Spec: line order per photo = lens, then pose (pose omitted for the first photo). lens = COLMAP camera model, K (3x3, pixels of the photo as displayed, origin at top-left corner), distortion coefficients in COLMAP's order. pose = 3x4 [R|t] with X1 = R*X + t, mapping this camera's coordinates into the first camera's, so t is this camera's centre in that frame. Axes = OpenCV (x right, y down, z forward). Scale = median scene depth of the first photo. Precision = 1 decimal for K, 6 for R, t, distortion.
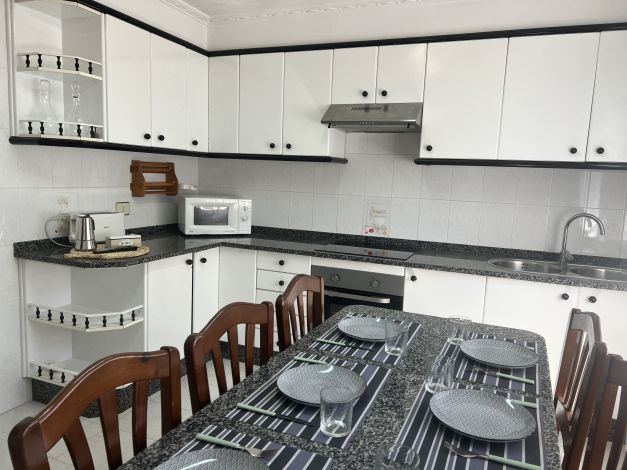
lens RADIAL K [[471.6, 0, 317.4], [0, 471.6, 240.2], [0, 0, 1]] dist [0.041087, -0.033116]
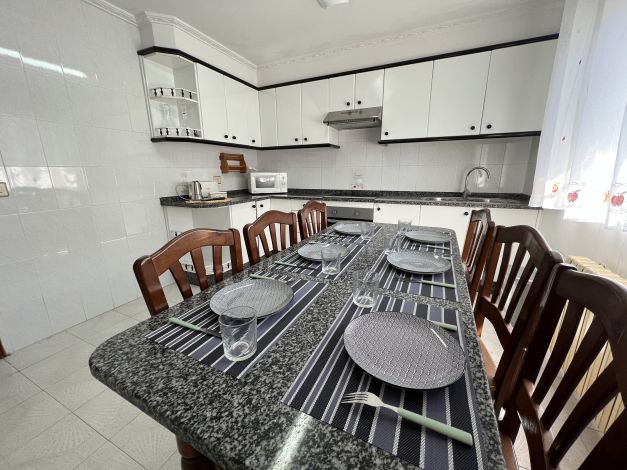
lens RADIAL K [[251.2, 0, 313.8], [0, 251.2, 233.7], [0, 0, 1]] dist [-0.000381, 0.000076]
pose [[0.997528, -0.037806, -0.059239, 0.013230], [0.043782, 0.993710, 0.103068, 0.063611], [0.054970, -0.105407, 0.992909, 0.042407]]
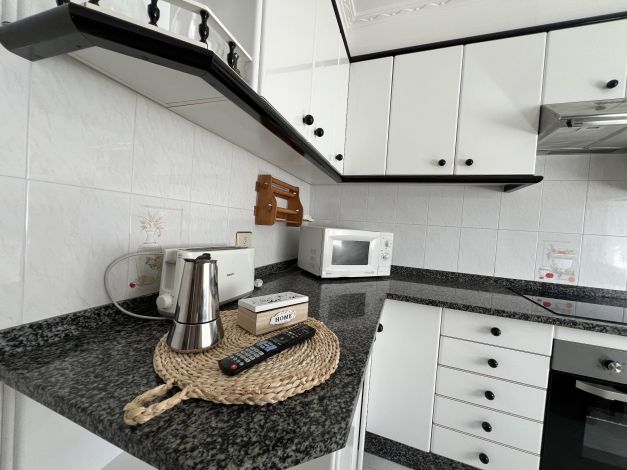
lens RADIAL K [[251.2, 0, 310.2], [0, 251.2, 231.9], [0, 0, 1]] dist [-0.000381, 0.000076]
pose [[0.999351, 0.022969, 0.027733, -0.374642], [-0.019635, 0.993167, -0.115038, -0.045638], [-0.030186, 0.114419, 0.992974, 0.731145]]
